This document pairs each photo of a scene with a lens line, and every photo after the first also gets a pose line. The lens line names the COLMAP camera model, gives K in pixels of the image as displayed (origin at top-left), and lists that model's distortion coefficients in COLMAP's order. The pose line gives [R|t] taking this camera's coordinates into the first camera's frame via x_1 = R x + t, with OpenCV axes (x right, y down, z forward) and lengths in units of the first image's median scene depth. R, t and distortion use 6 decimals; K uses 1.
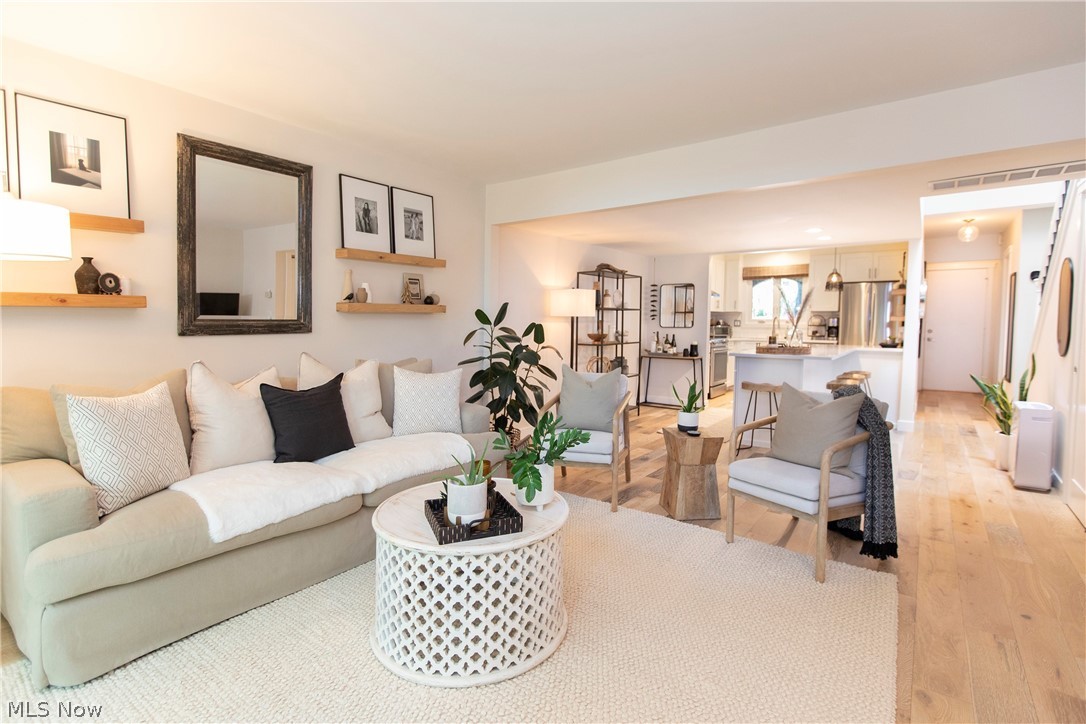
lens RADIAL K [[570.6, 0, 543.0], [0, 570.6, 362.0], [0, 0, 1]] dist [0.000472, -0.000926]
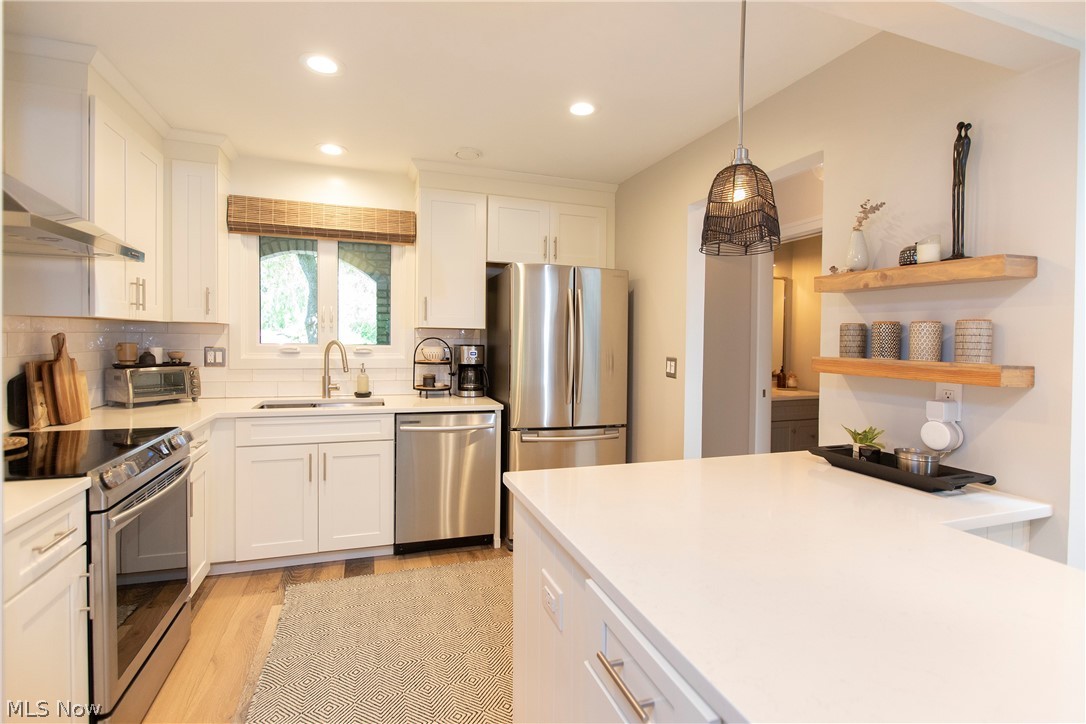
lens RADIAL K [[533.2, 0, 558.7], [0, 533.2, 342.6], [0, 0, 1]] dist [0.000452, 0.000413]
pose [[0.591420, -0.002414, 0.806360, 0.224179], [0.042474, 0.998701, -0.028162, -0.063821], [-0.805244, 0.050905, 0.590754, 0.704883]]
